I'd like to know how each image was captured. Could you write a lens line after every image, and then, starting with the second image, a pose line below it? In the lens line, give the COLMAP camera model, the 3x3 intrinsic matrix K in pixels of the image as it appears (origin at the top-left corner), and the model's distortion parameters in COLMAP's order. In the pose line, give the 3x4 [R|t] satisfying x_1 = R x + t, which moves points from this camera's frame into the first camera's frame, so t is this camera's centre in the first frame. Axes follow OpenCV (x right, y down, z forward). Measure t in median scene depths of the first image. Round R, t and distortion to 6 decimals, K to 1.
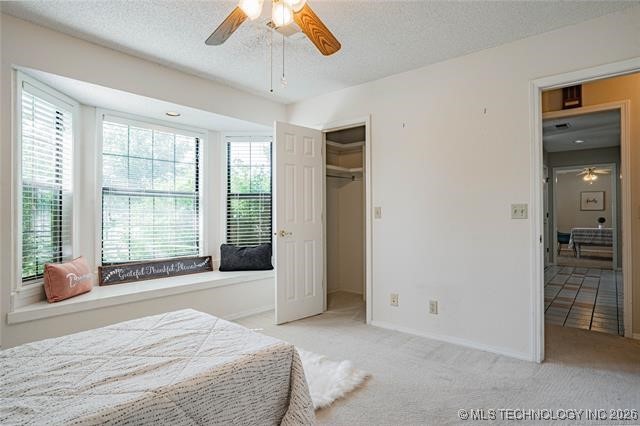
lens RADIAL K [[351.0, 0, 320.9], [0, 351.0, 211.6], [0, 0, 1]] dist [-0.052819, 0.037830]
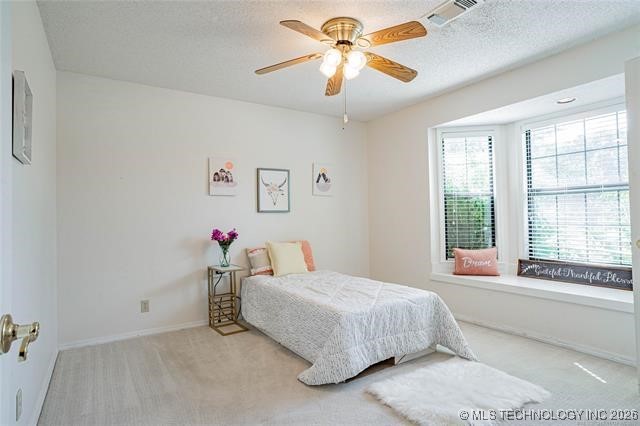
lens RADIAL K [[351.0, 0, 320.9], [0, 351.0, 211.6], [0, 0, 1]] dist [-0.052819, 0.037830]
pose [[-0.290040, -0.009625, -0.956966, 0.649731], [0.027038, 0.999468, -0.018247, 0.003330], [0.956632, -0.031167, -0.289626, 0.695190]]
